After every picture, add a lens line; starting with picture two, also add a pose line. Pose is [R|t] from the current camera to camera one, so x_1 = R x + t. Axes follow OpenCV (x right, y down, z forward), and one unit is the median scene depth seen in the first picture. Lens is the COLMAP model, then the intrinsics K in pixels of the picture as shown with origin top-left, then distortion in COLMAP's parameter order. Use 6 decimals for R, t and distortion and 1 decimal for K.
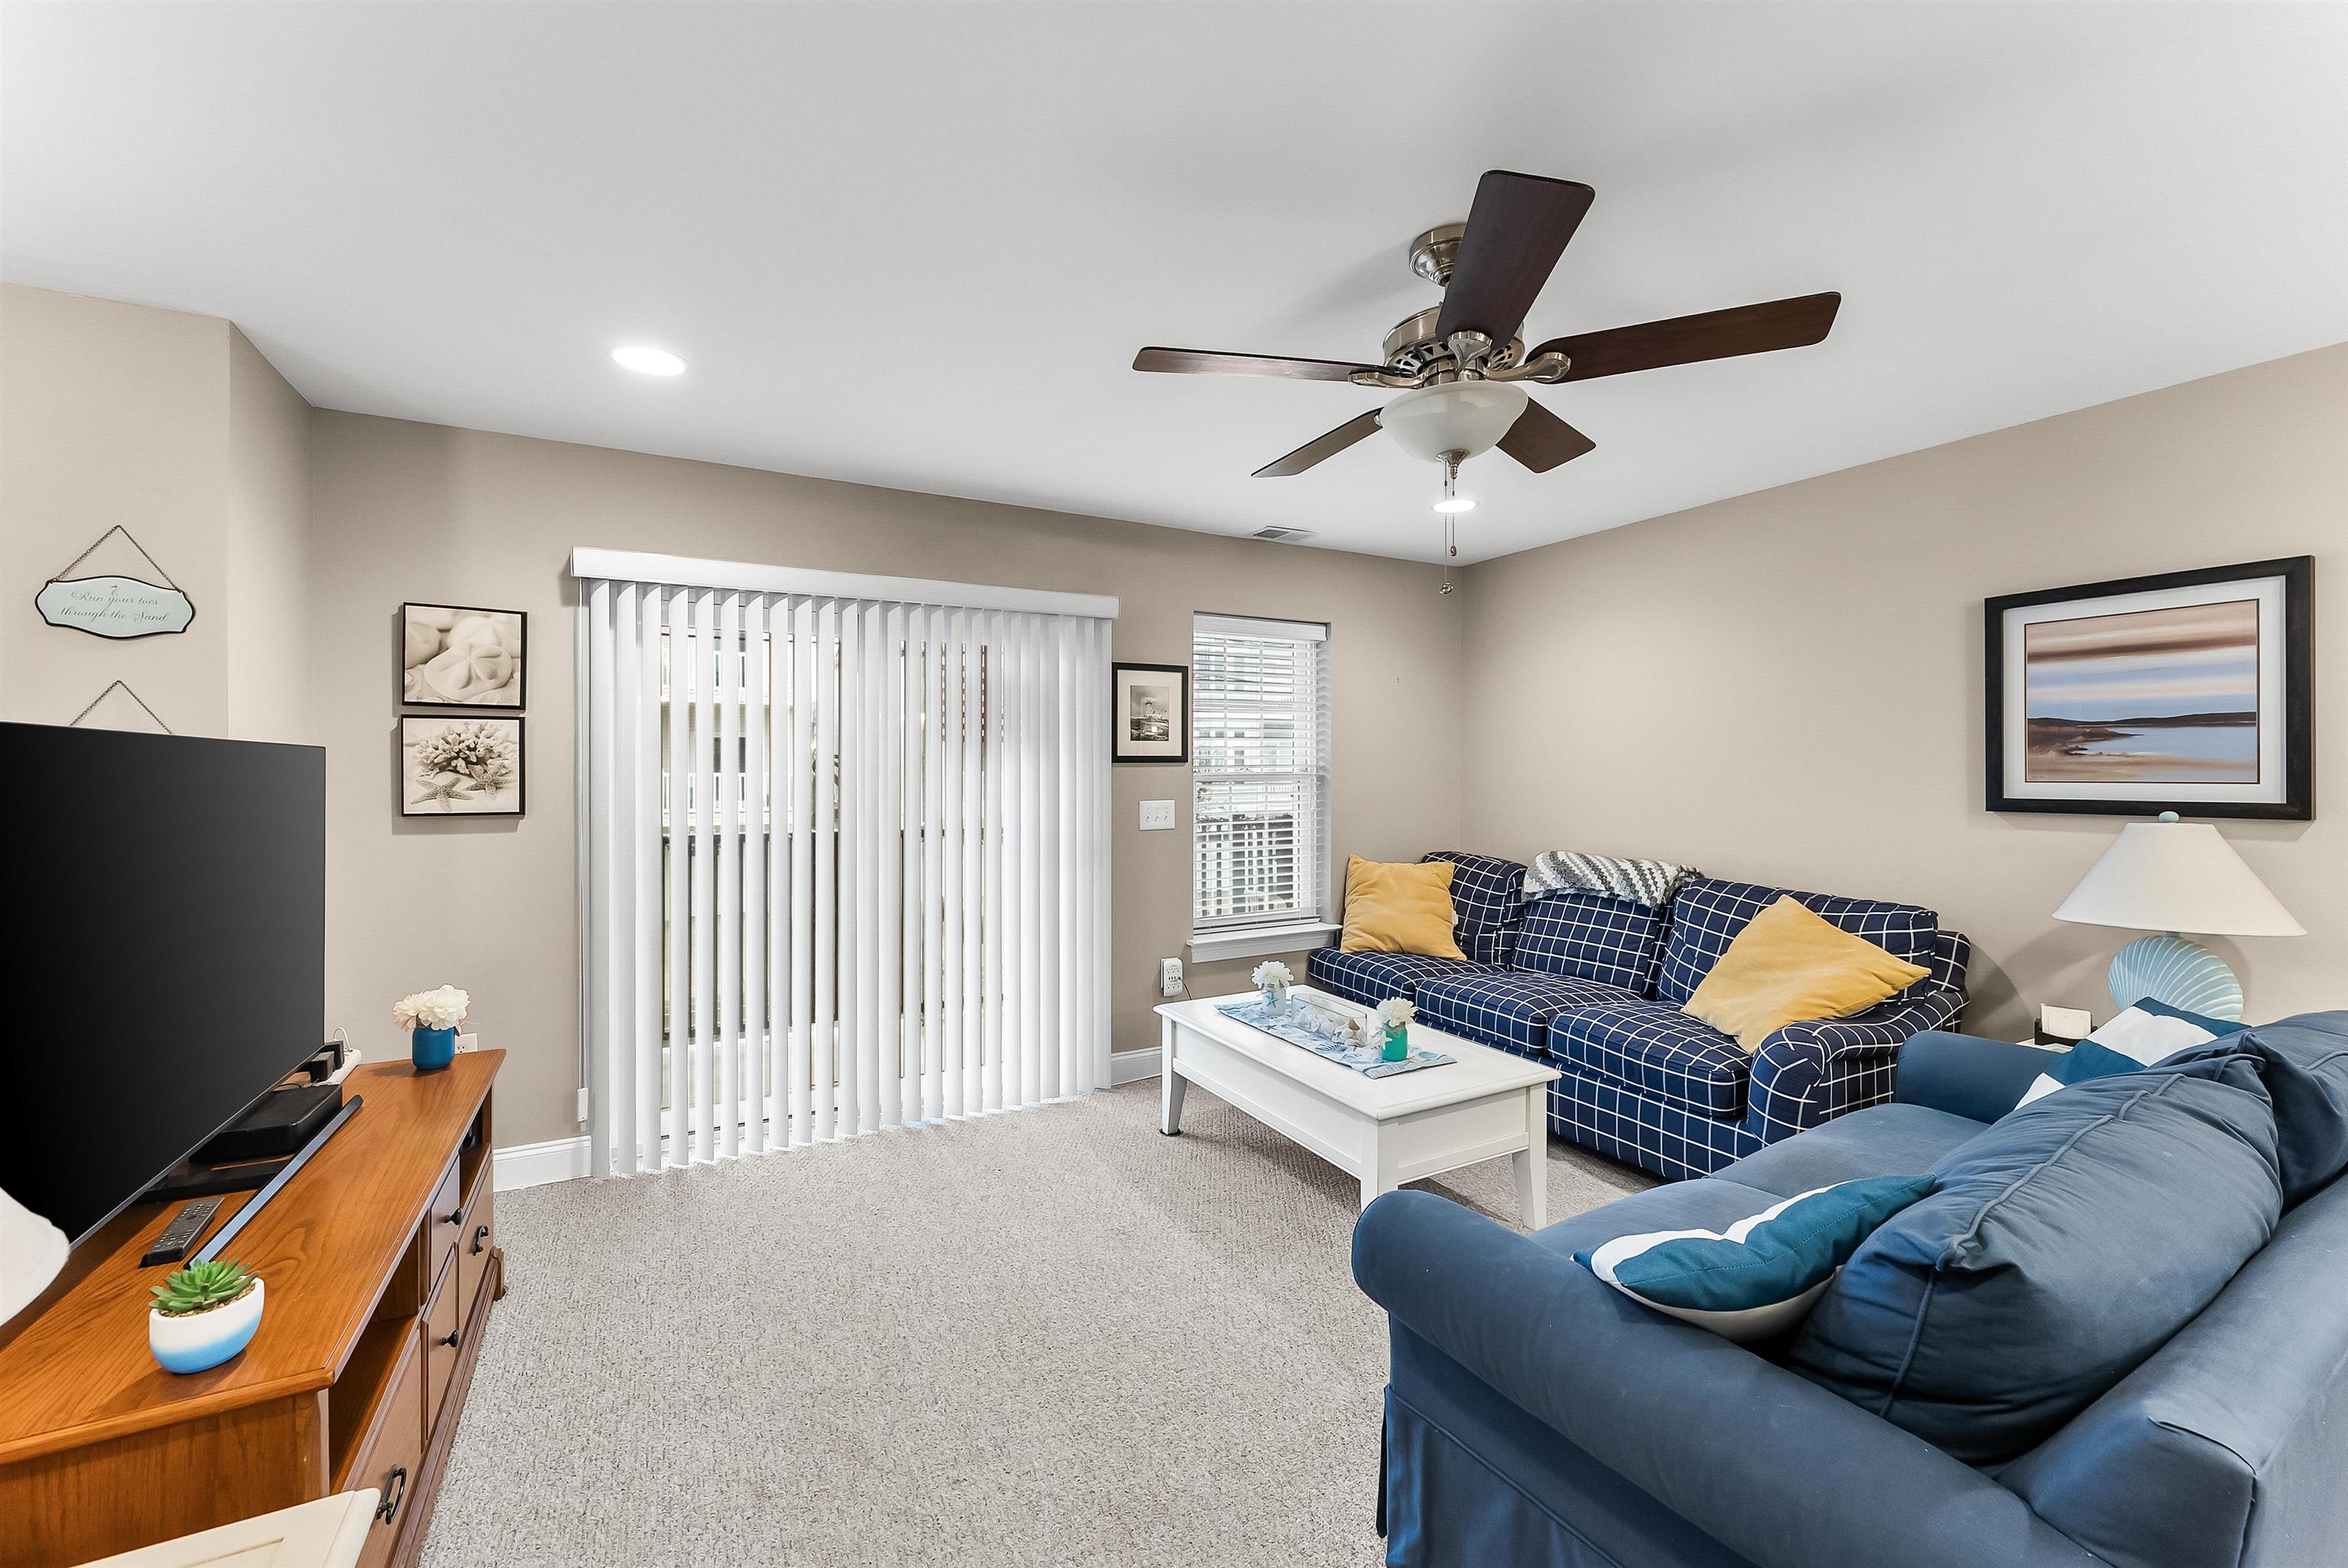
lens RADIAL K [[936.5, 0, 1174.0], [0, 936.5, 784.0], [0, 0, 1]] dist [-0.000202, -0.000034]
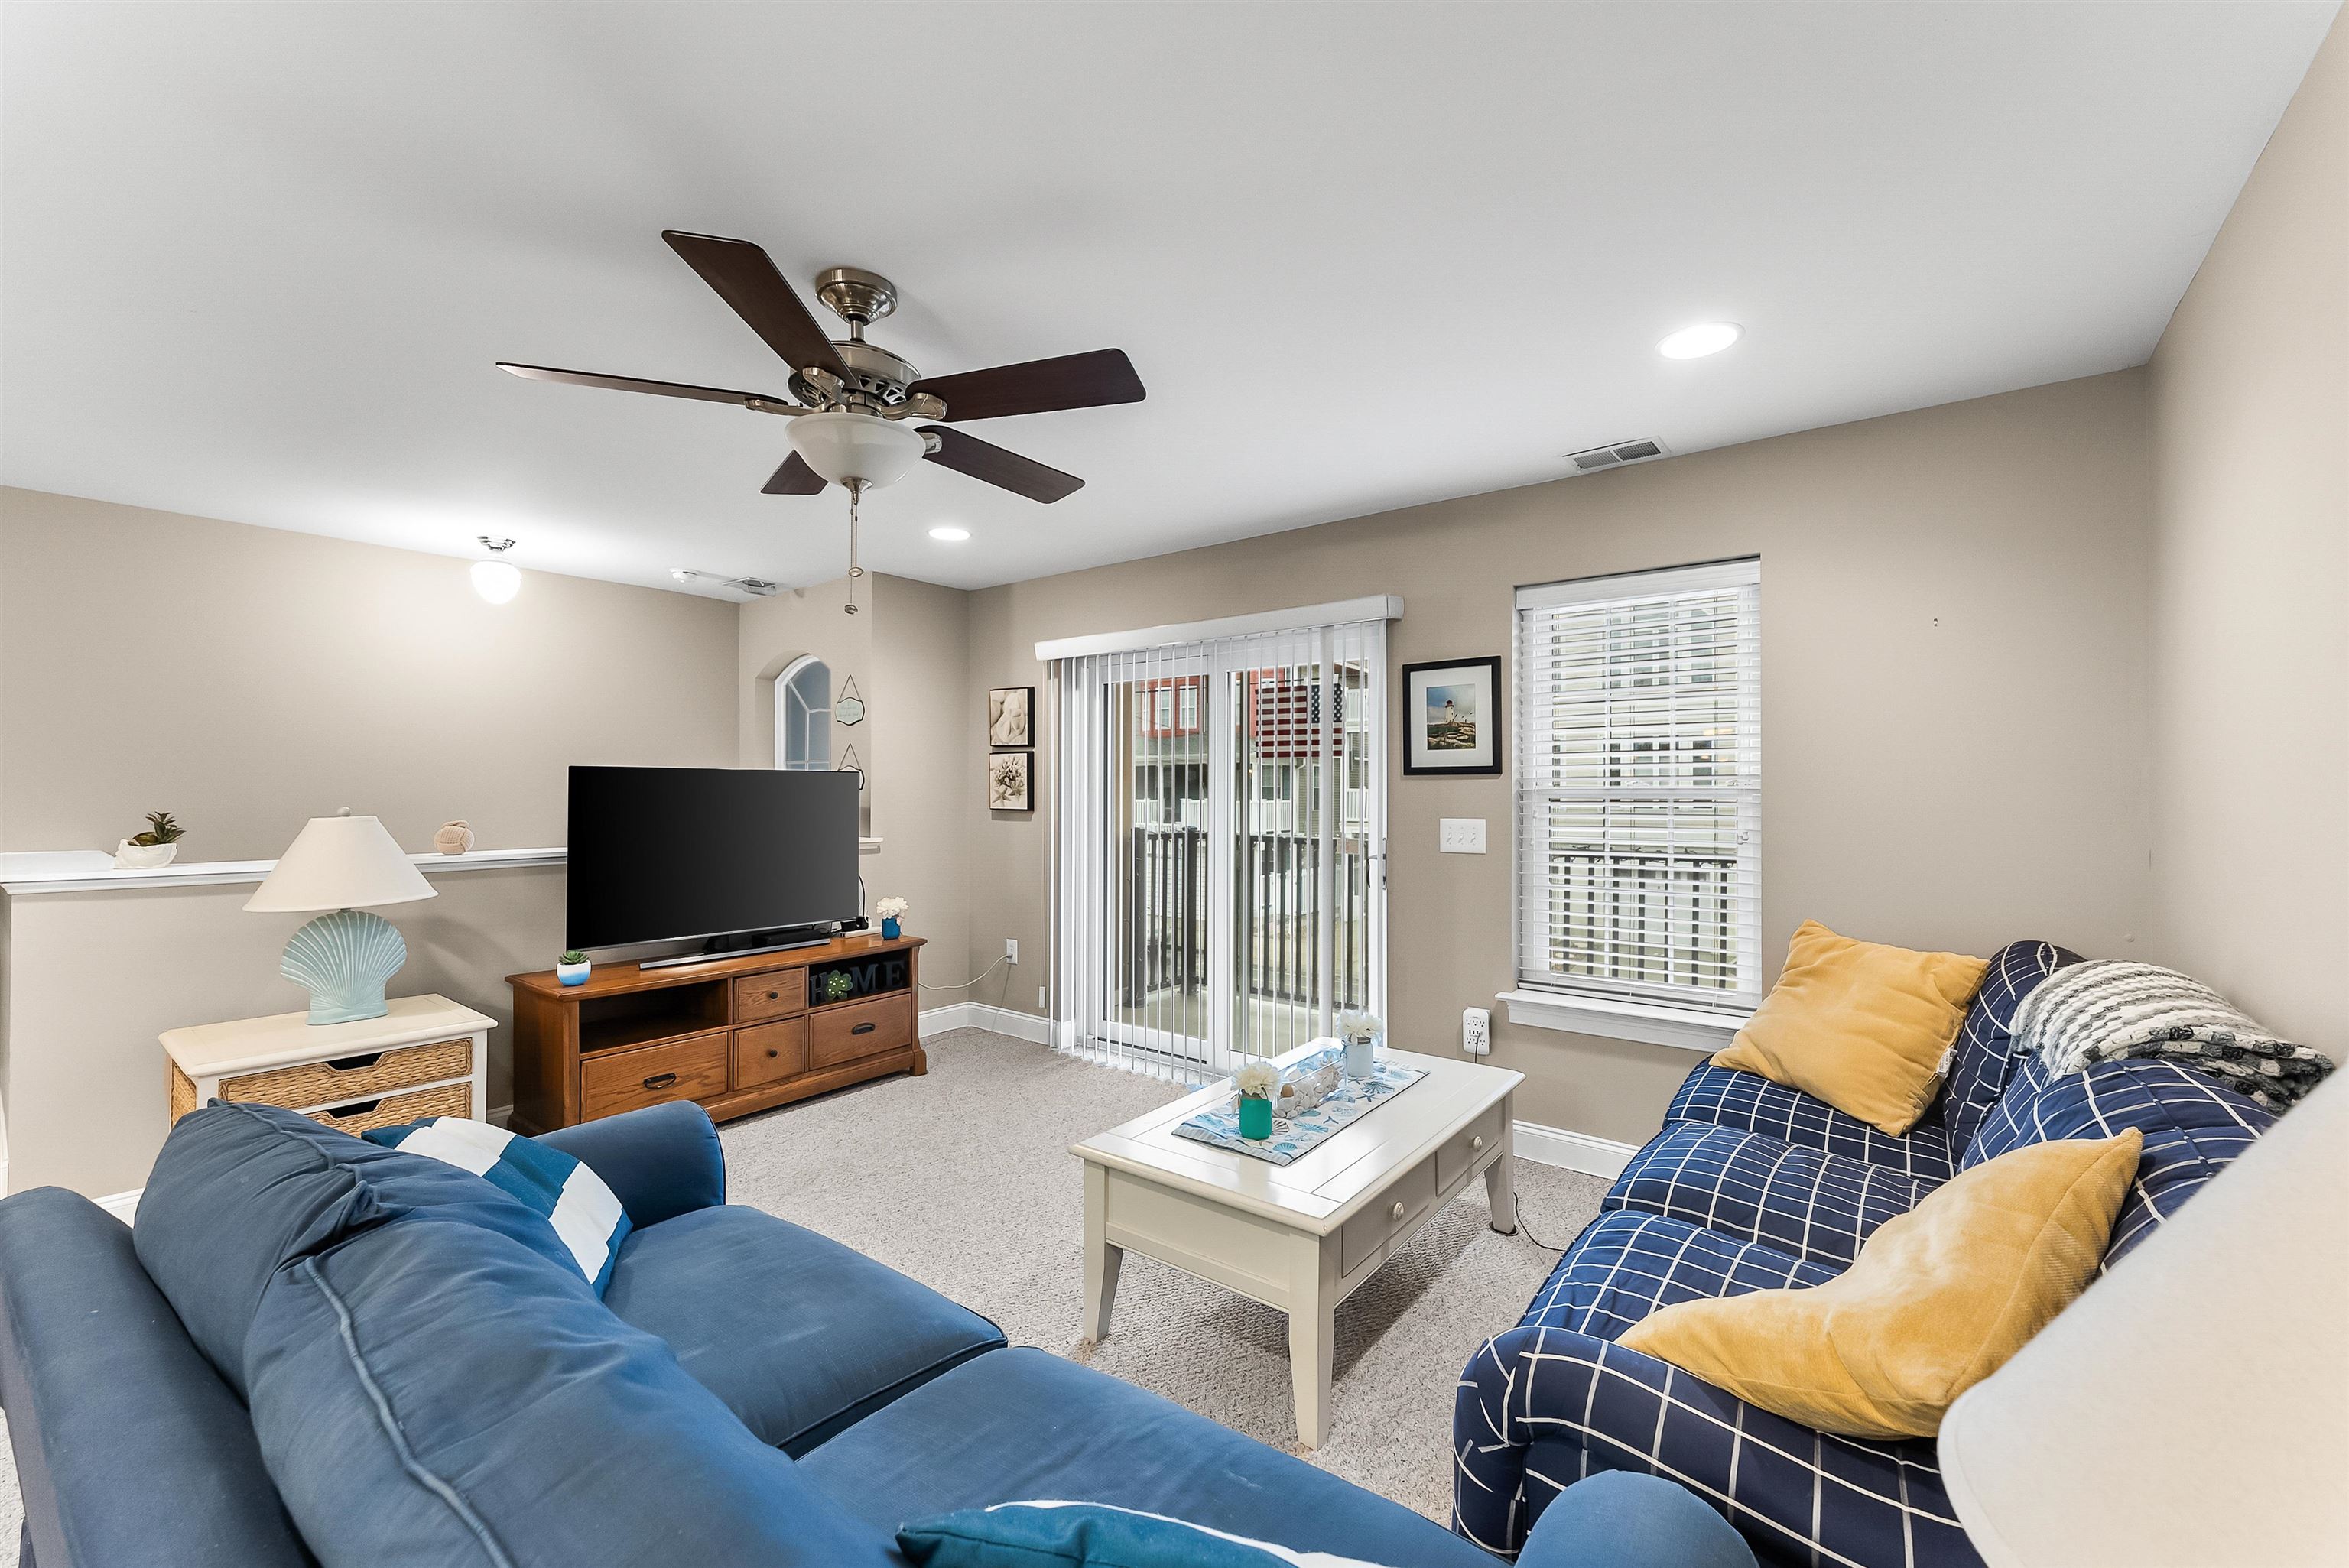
lens RADIAL K [[934.4, 0, 1174.5], [0, 934.4, 784.0], [0, 0, 1]] dist [-0.000525, -0.000023]
pose [[0.404273, -0.002970, -0.914633, 0.917640], [-0.016118, 0.999816, -0.010371, -0.001301], [0.914496, 0.018935, 0.404151, 0.586287]]
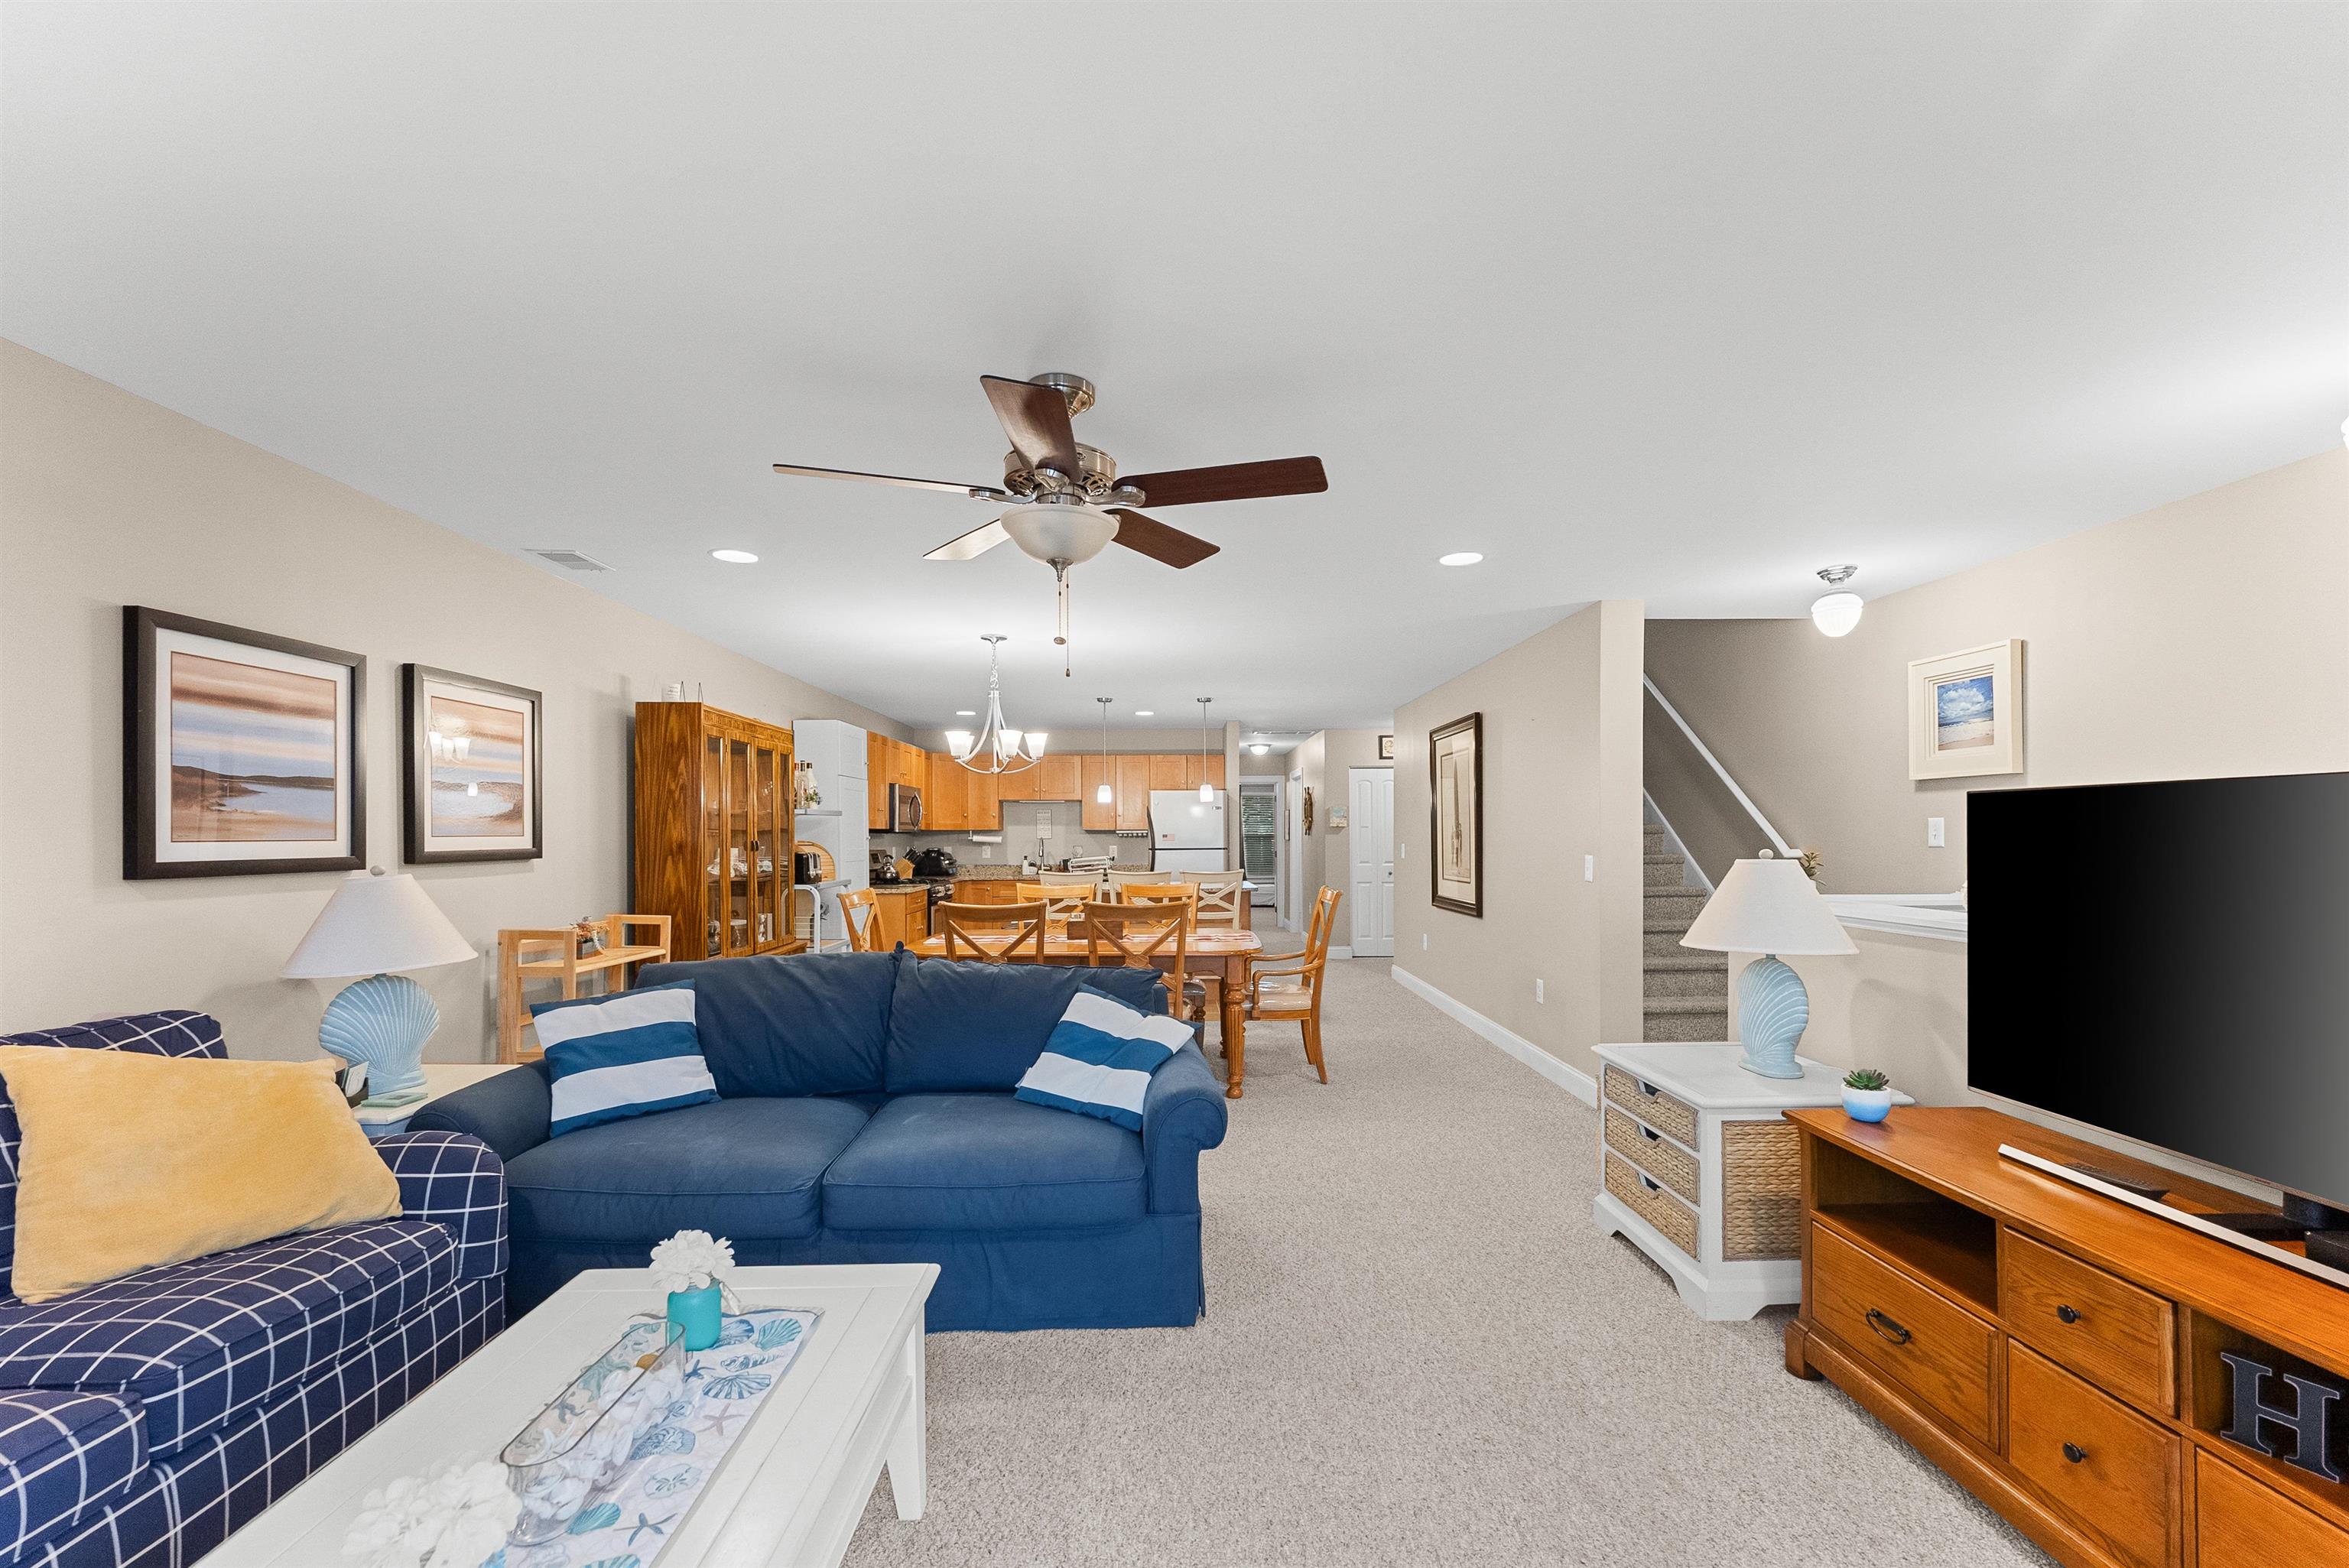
lens RADIAL K [[957.2, 0, 1187.5], [0, 957.2, 830.3], [0, 0, 1]] dist [0.000035, 0.000002]
pose [[-0.891226, 0.007714, 0.453495, -0.267519], [0.014991, 0.999810, 0.012454, -0.009542], [-0.453313, 0.017898, -0.891172, 1.319532]]
